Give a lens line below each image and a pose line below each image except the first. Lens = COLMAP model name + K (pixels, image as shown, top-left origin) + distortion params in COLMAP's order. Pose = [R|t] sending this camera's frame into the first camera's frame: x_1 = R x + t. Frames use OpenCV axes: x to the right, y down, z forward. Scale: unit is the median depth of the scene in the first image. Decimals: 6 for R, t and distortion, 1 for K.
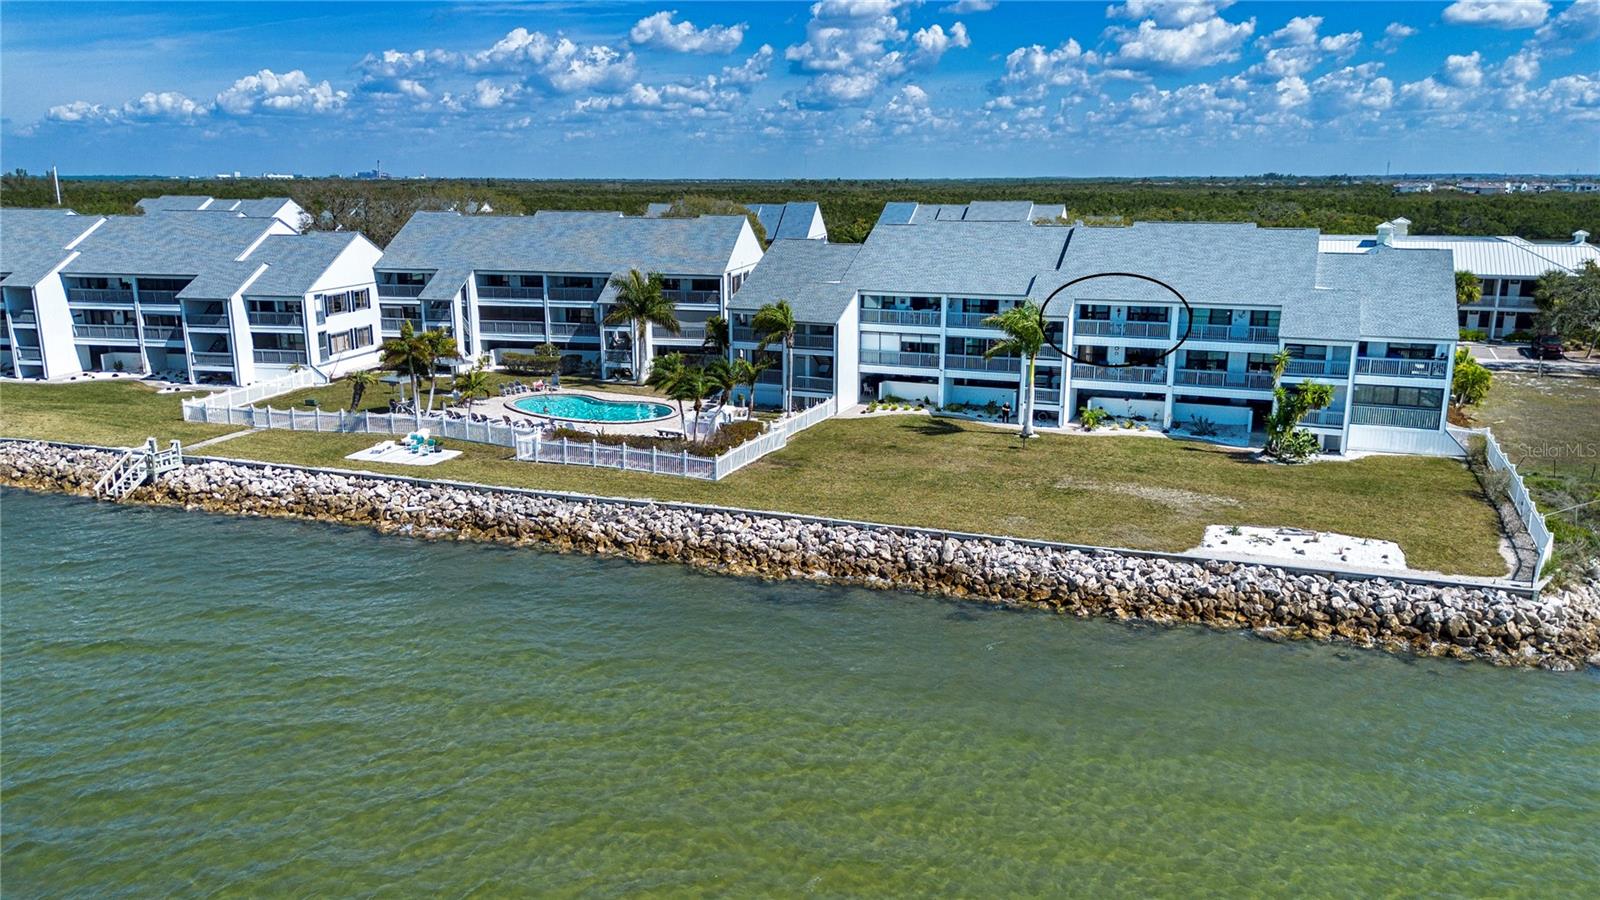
lens RADIAL K [[1159.9, 0, 800.0], [0, 1159.9, 450.0], [0, 0, 1]] dist [0.091900, -0.107828]
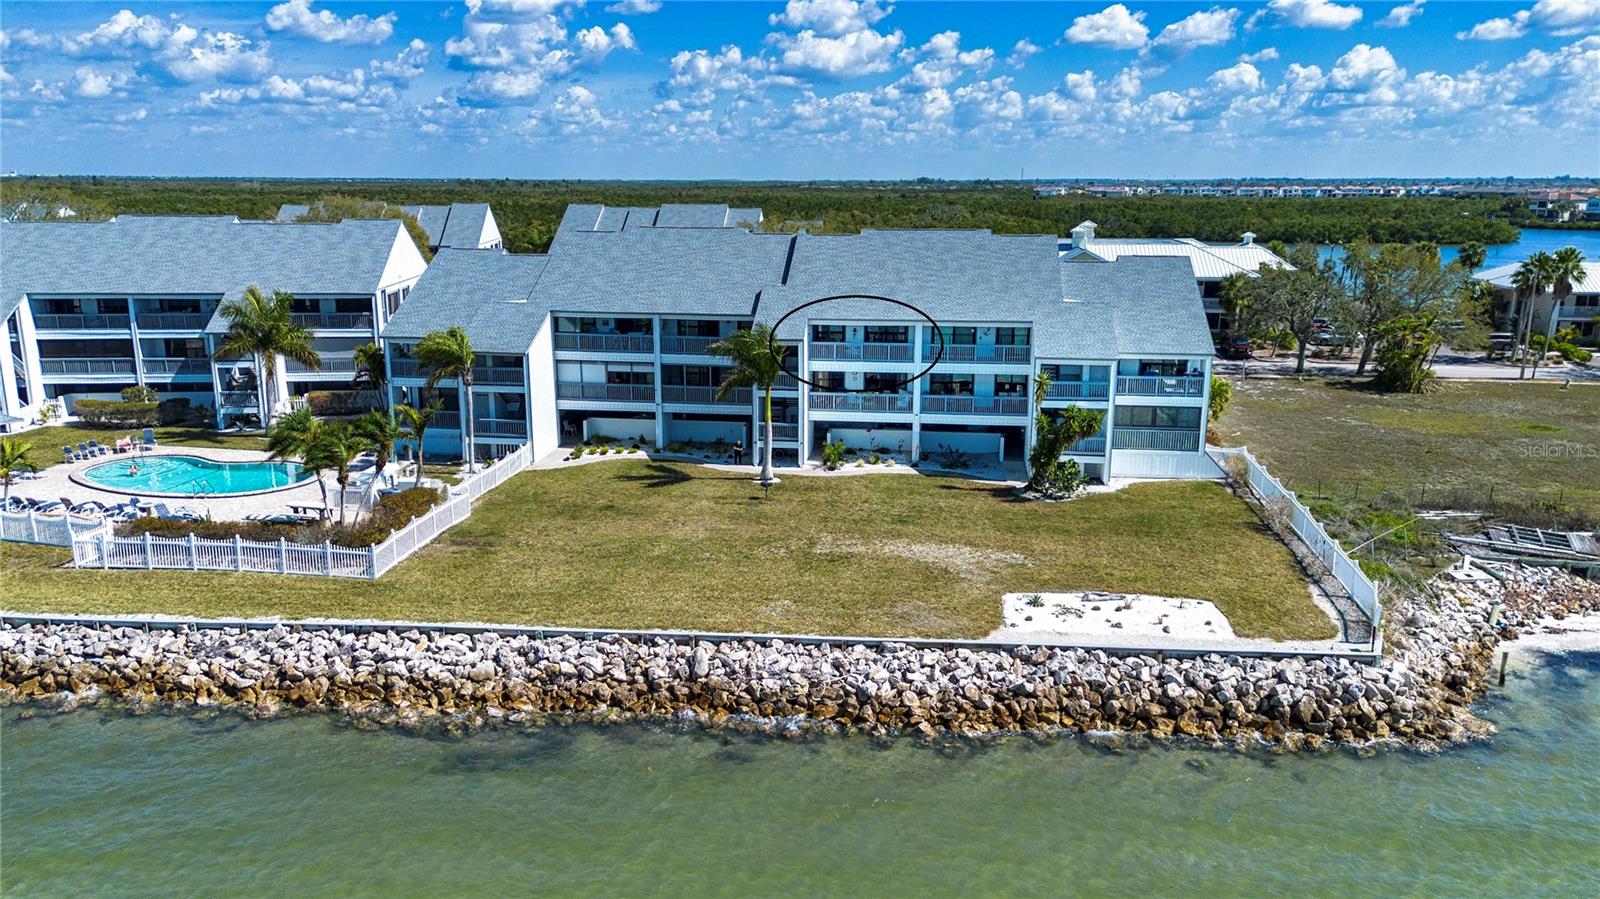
lens RADIAL K [[1159.9, 0, 800.0], [0, 1159.9, 449.5], [0, 0, 1]] dist [0.091900, -0.107828]
pose [[0.963470, -0.057684, 0.261529, -0.001758], [0.058148, 0.998290, 0.005971, -0.043137], [-0.261426, 0.009455, 0.965177, 0.195135]]
